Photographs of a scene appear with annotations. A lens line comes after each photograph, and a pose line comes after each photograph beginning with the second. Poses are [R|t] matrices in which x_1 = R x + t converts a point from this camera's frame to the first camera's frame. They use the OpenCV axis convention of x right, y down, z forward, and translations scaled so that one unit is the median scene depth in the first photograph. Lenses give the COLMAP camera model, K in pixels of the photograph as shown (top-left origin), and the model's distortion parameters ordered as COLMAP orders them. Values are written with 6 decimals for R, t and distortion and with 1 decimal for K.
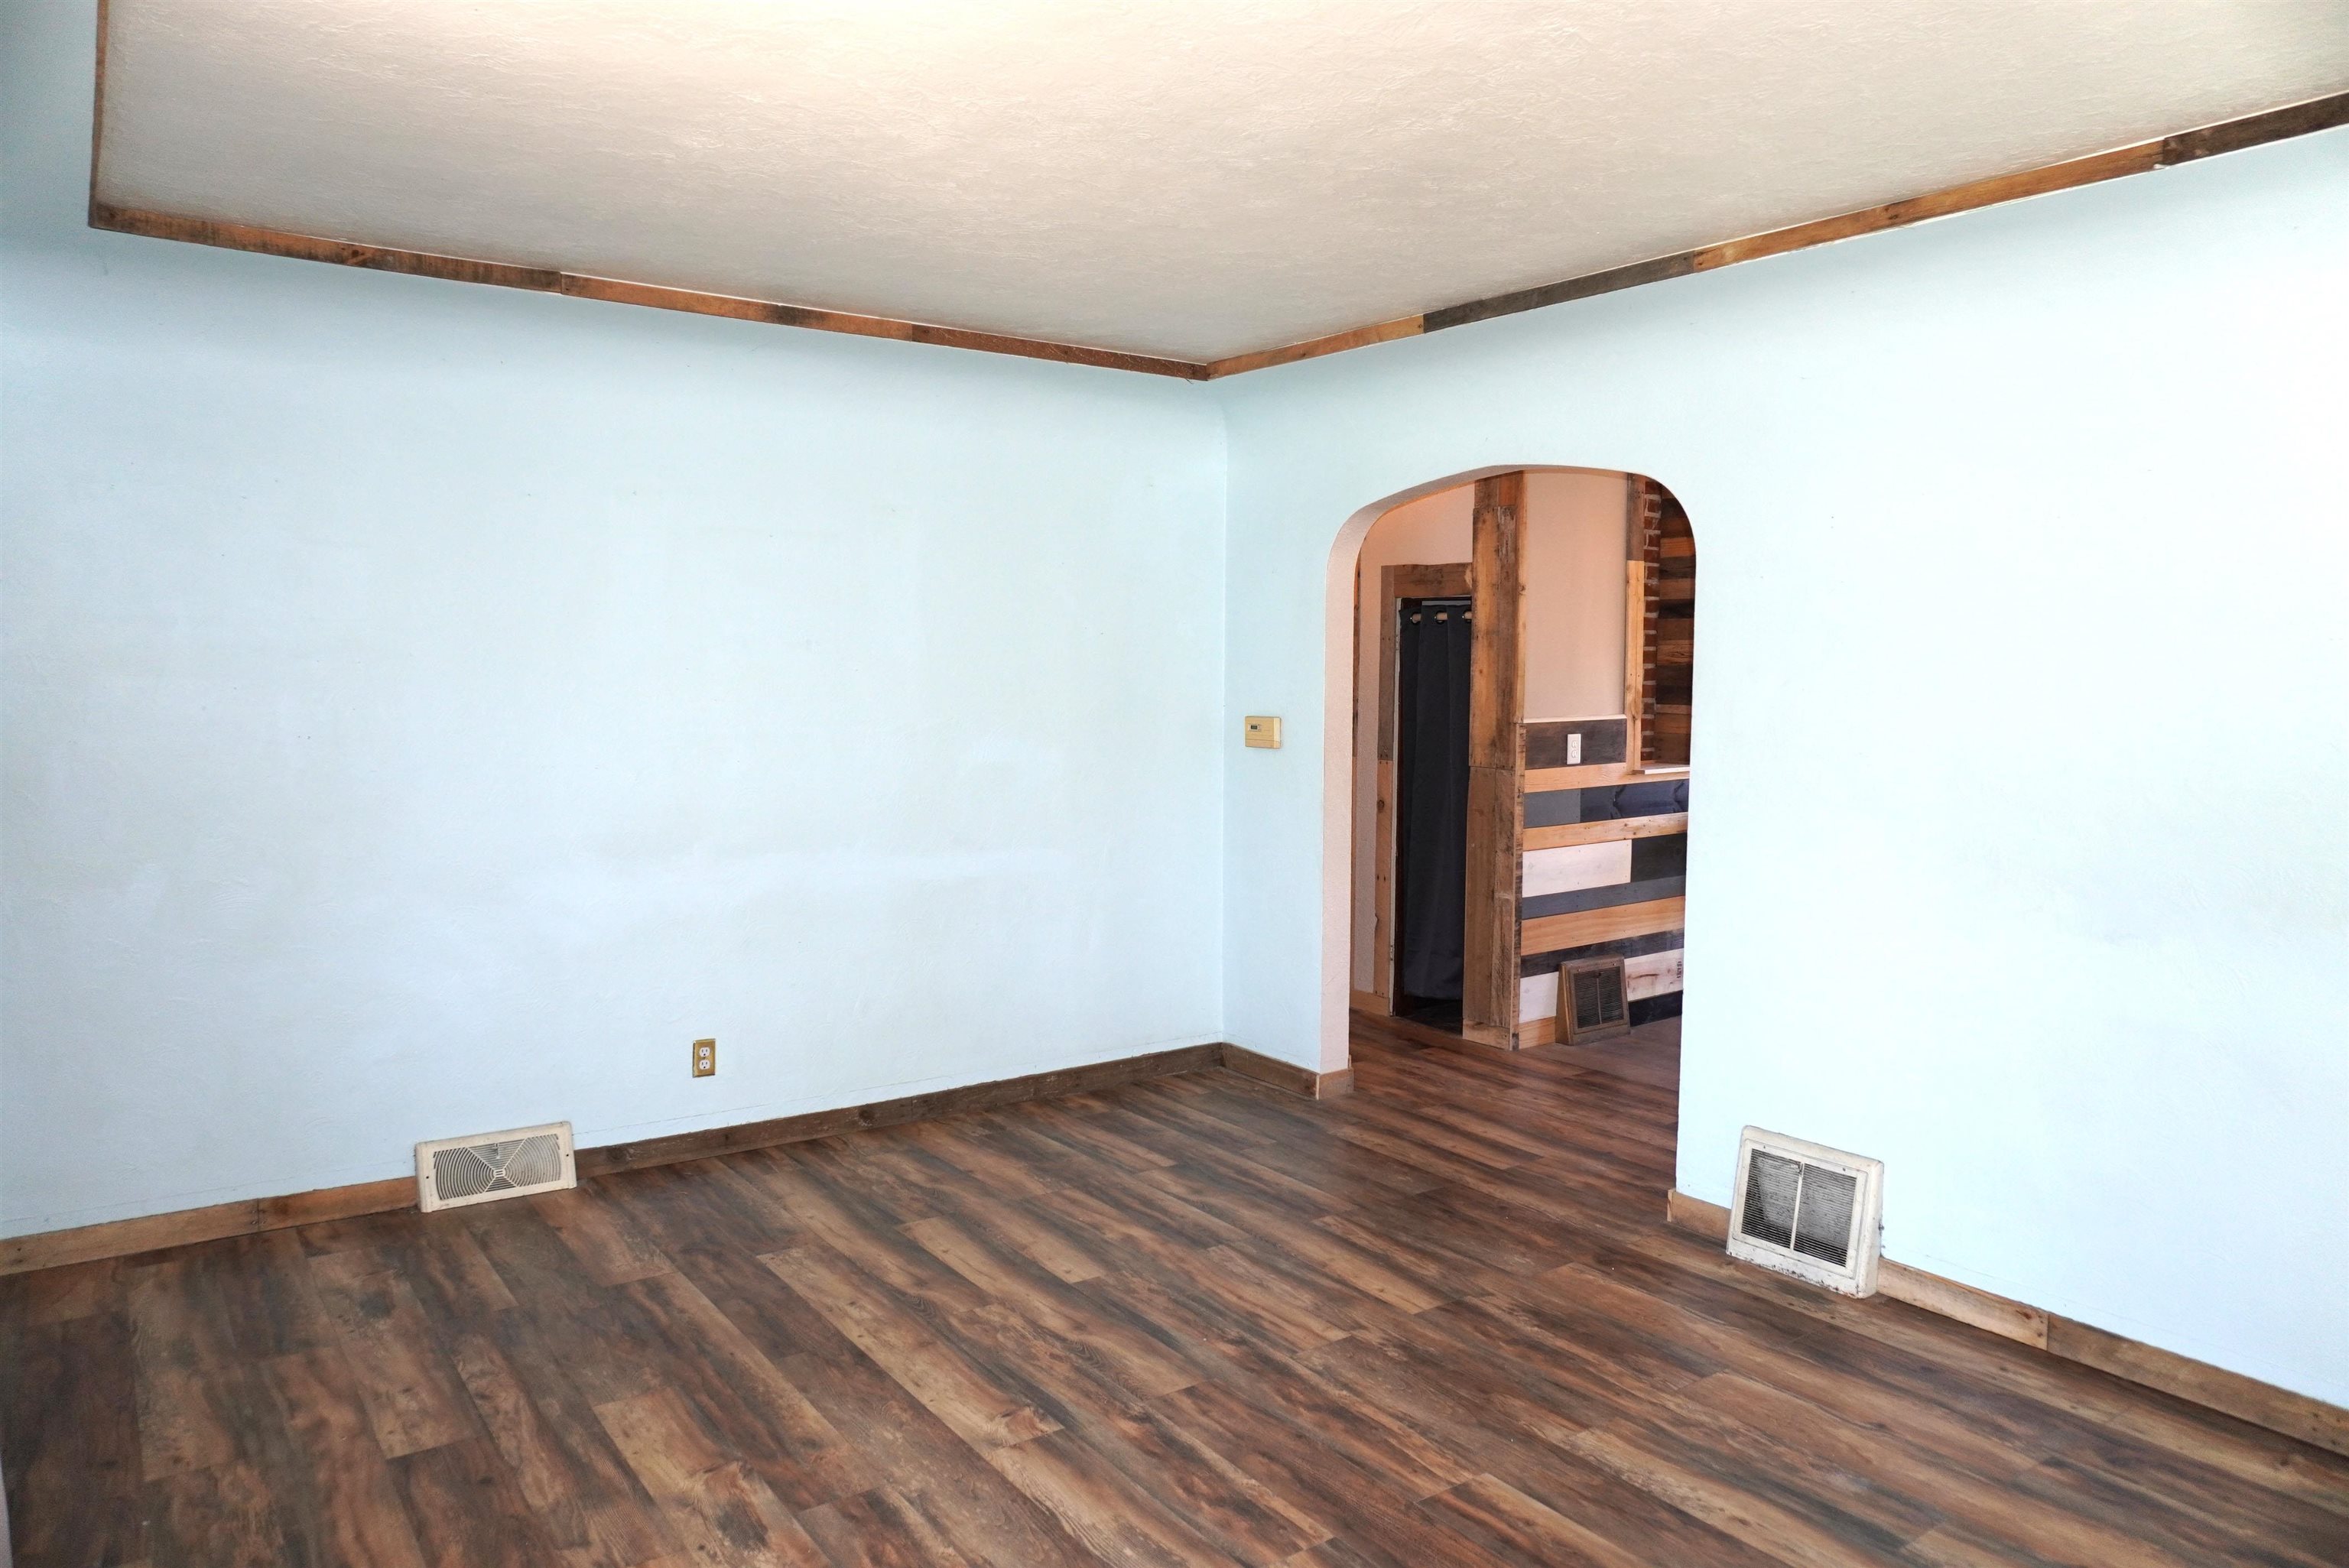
lens RADIAL K [[1570.2, 0, 1180.9], [0, 1570.2, 779.0], [0, 0, 1]] dist [-0.040051, 0.028705]
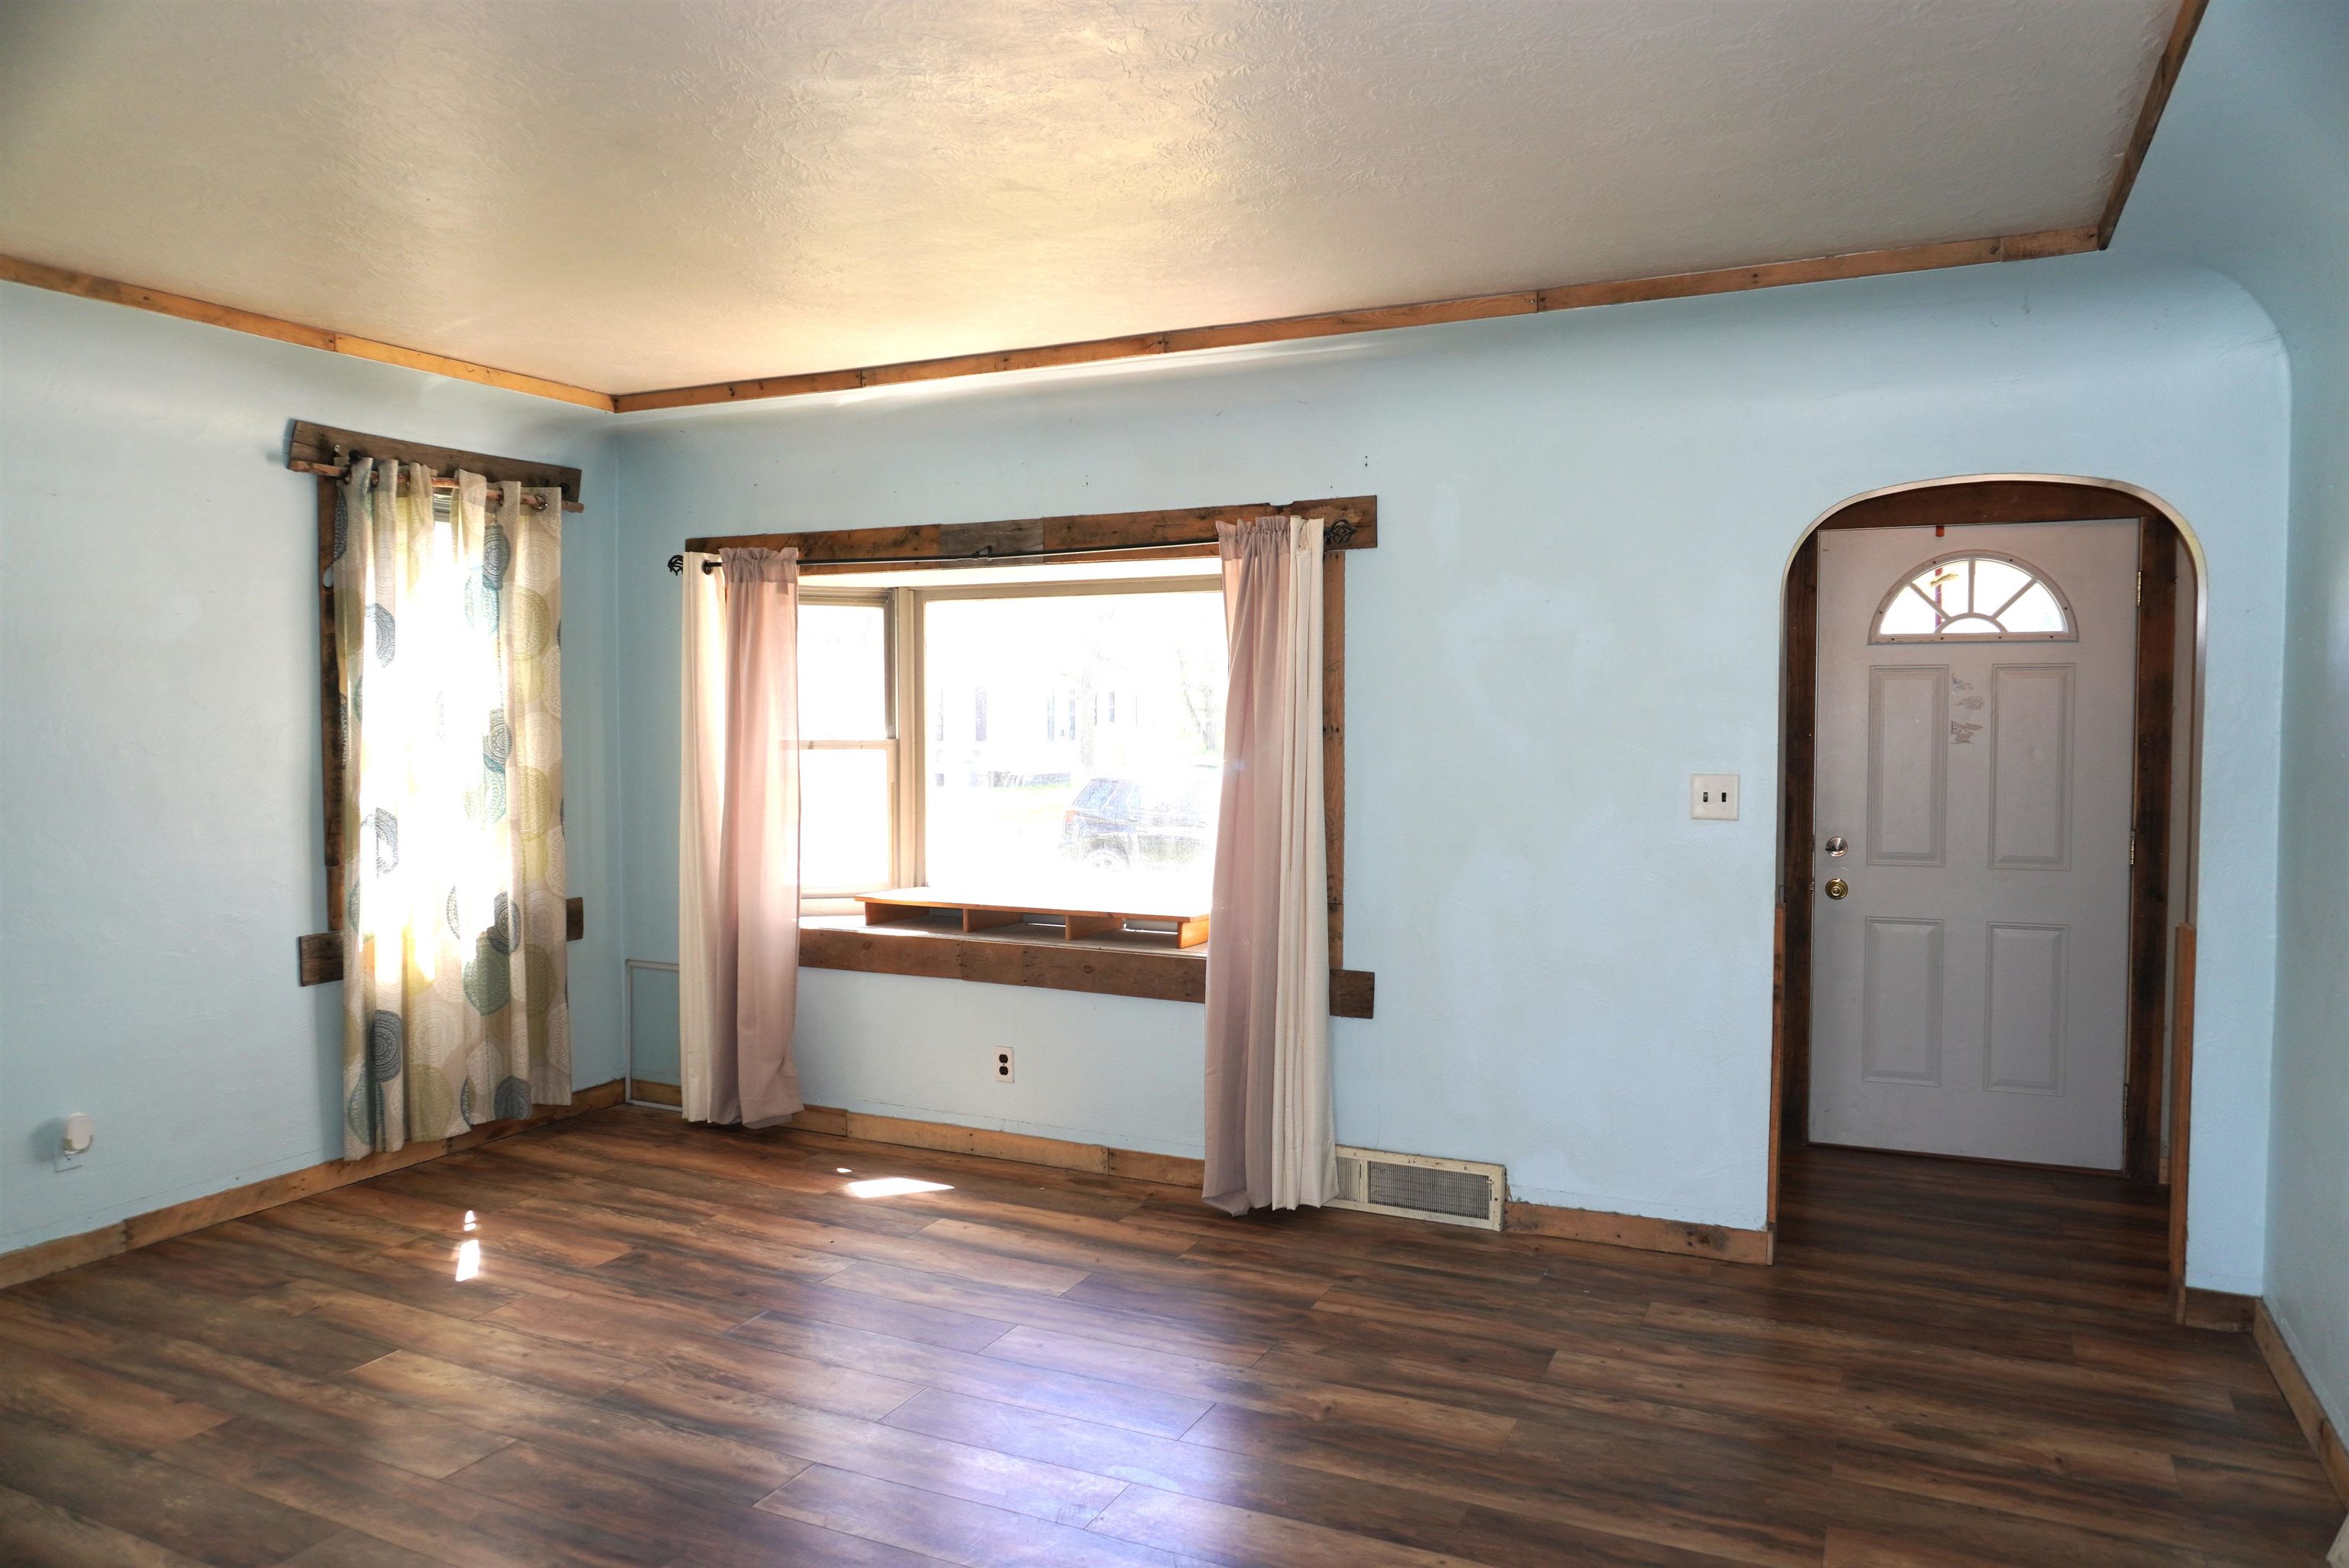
lens RADIAL K [[1570.2, 0, 1177.1], [0, 1570.2, 777.5], [0, 0, 1]] dist [-0.040051, 0.028705]
pose [[-0.874778, 0.012103, -0.484373, 0.270093], [-0.045893, 0.993124, 0.107698, -0.099270], [0.482345, 0.116441, -0.868208, 1.527056]]
